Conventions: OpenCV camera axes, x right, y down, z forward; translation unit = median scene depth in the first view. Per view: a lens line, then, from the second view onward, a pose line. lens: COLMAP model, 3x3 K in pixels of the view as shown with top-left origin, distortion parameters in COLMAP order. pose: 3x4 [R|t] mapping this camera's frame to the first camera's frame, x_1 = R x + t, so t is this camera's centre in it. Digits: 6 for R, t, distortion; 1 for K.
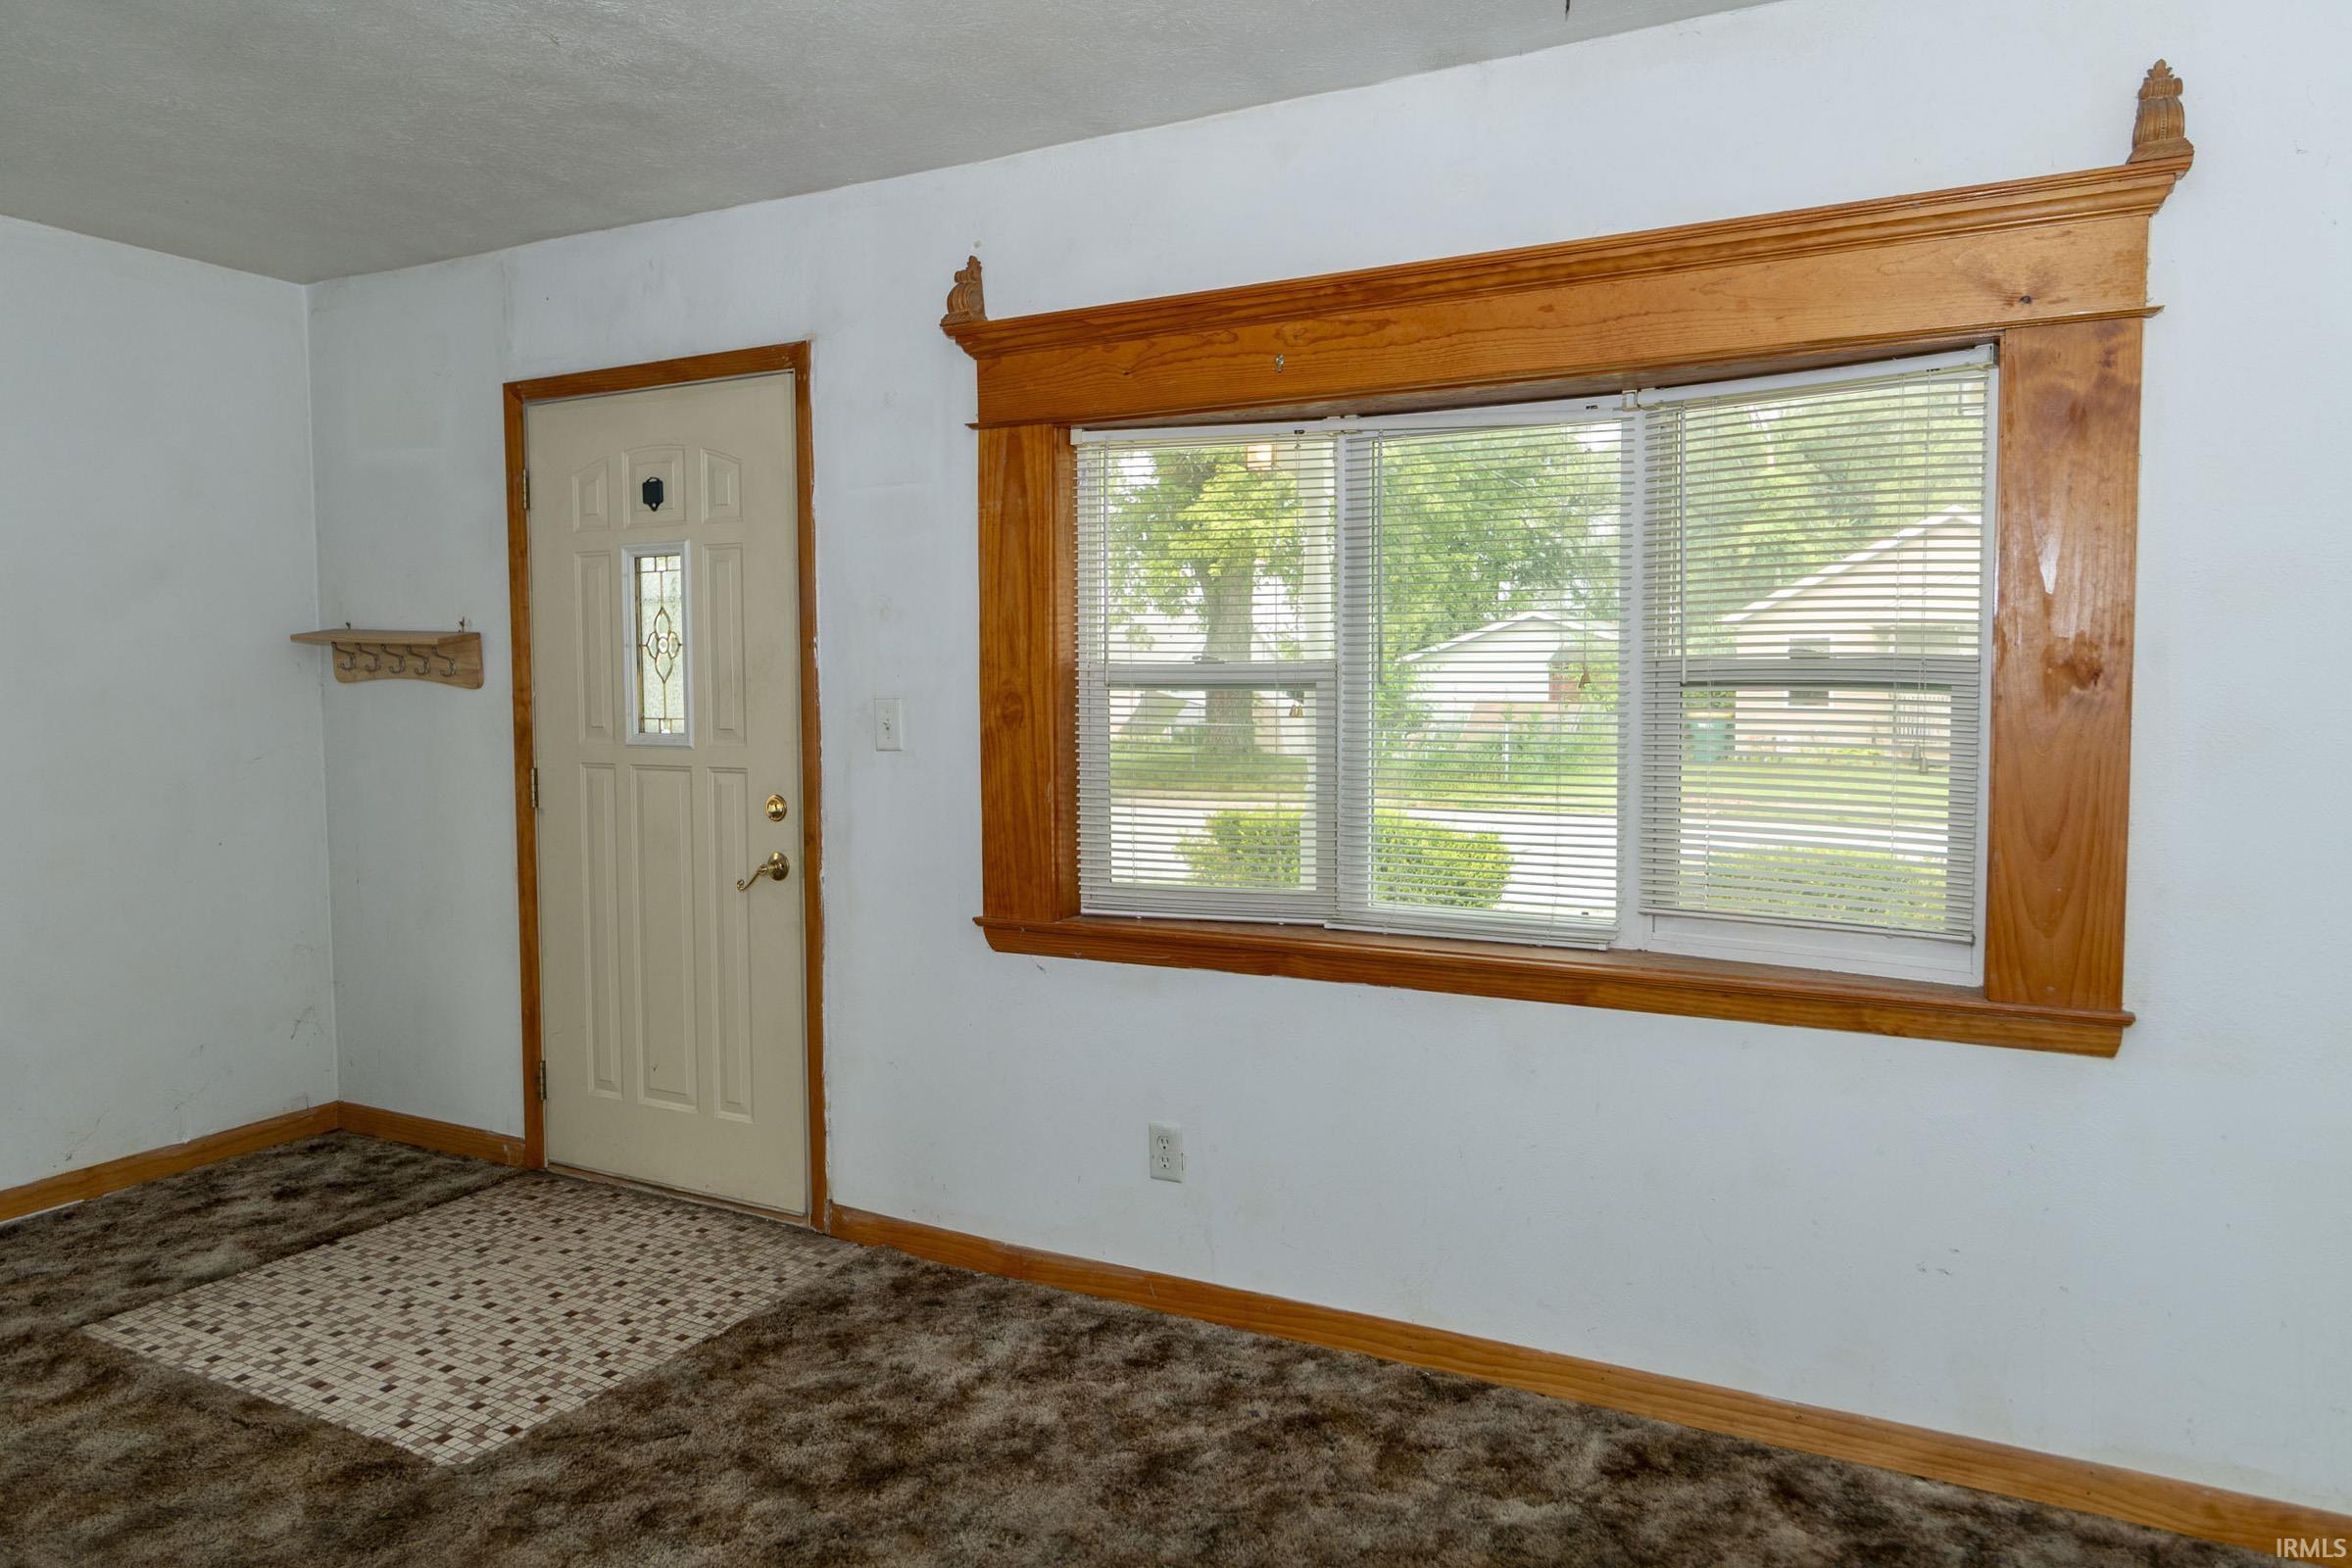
lens RADIAL K [[1579.9, 0, 1175.4], [0, 1579.9, 749.6], [0, 0, 1]] dist [0.005389, 0.004622]
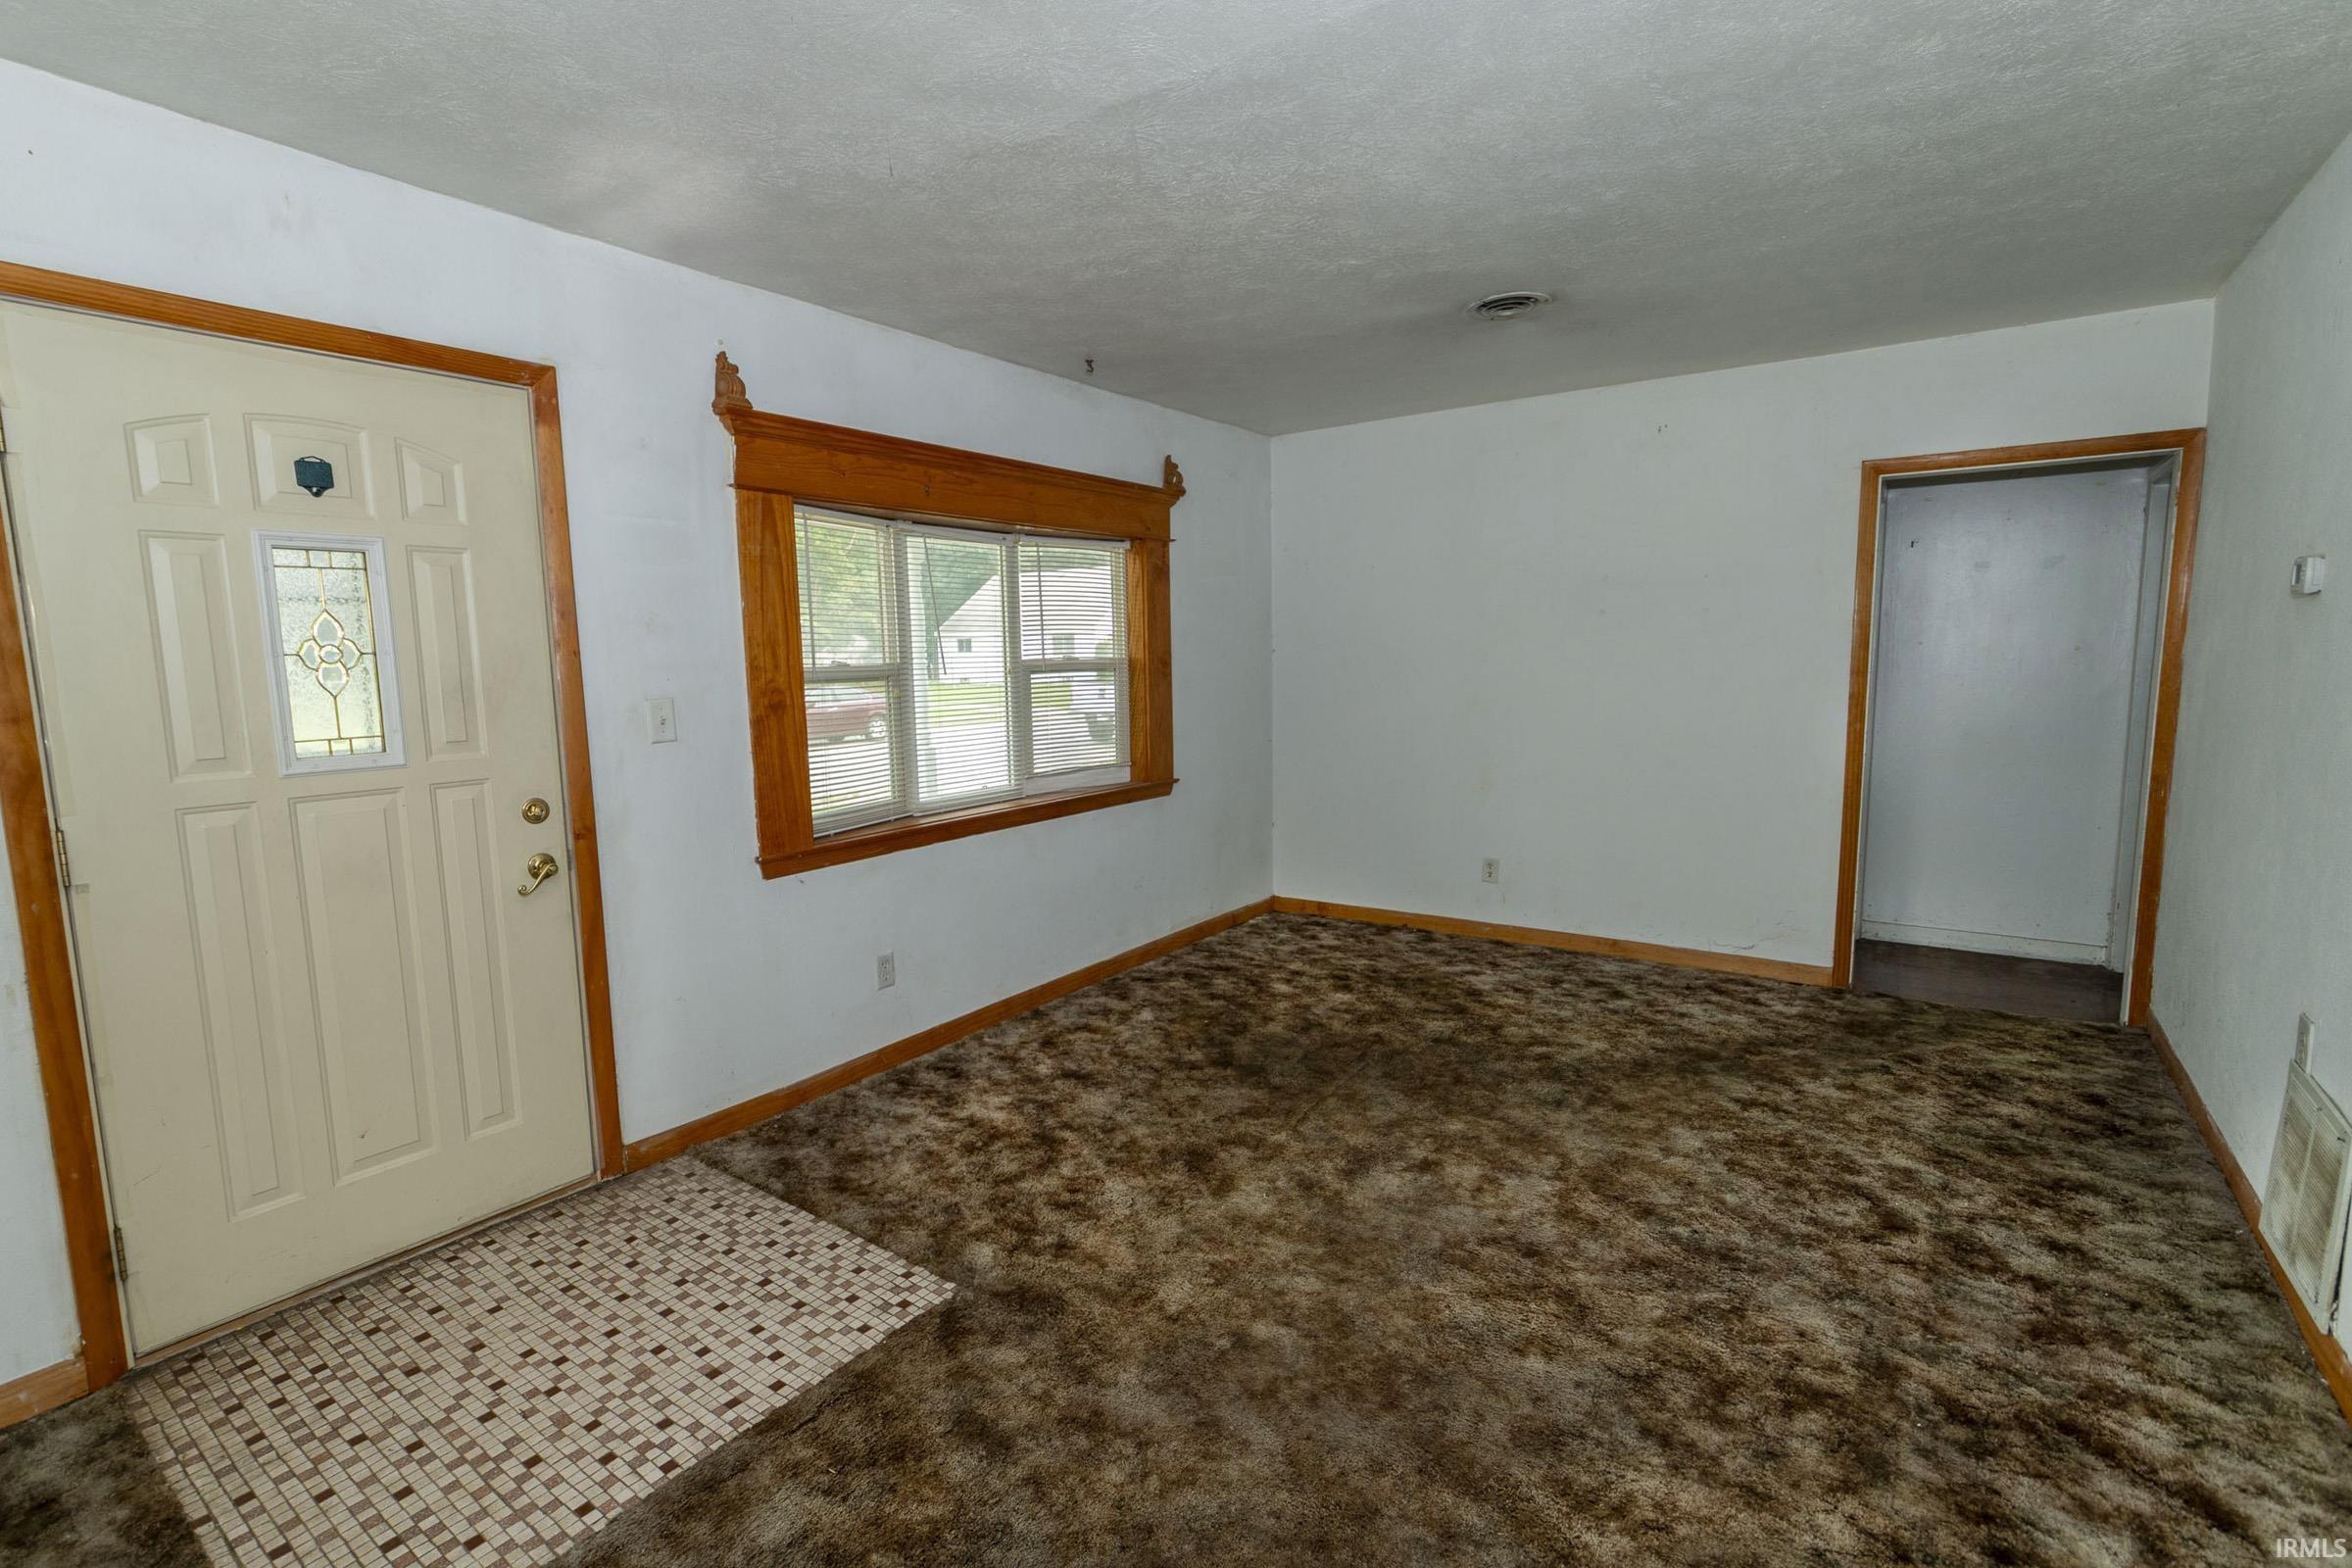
lens RADIAL K [[1079.0, 0, 1154.1], [0, 1079.0, 780.0], [0, 0, 1]] dist [-0.000233, -0.000780]
pose [[0.119511, -0.114829, 0.986170, -1.053406], [0.066959, 0.991960, 0.107389, -0.037786], [-0.990572, 0.053199, 0.126239, 0.590950]]
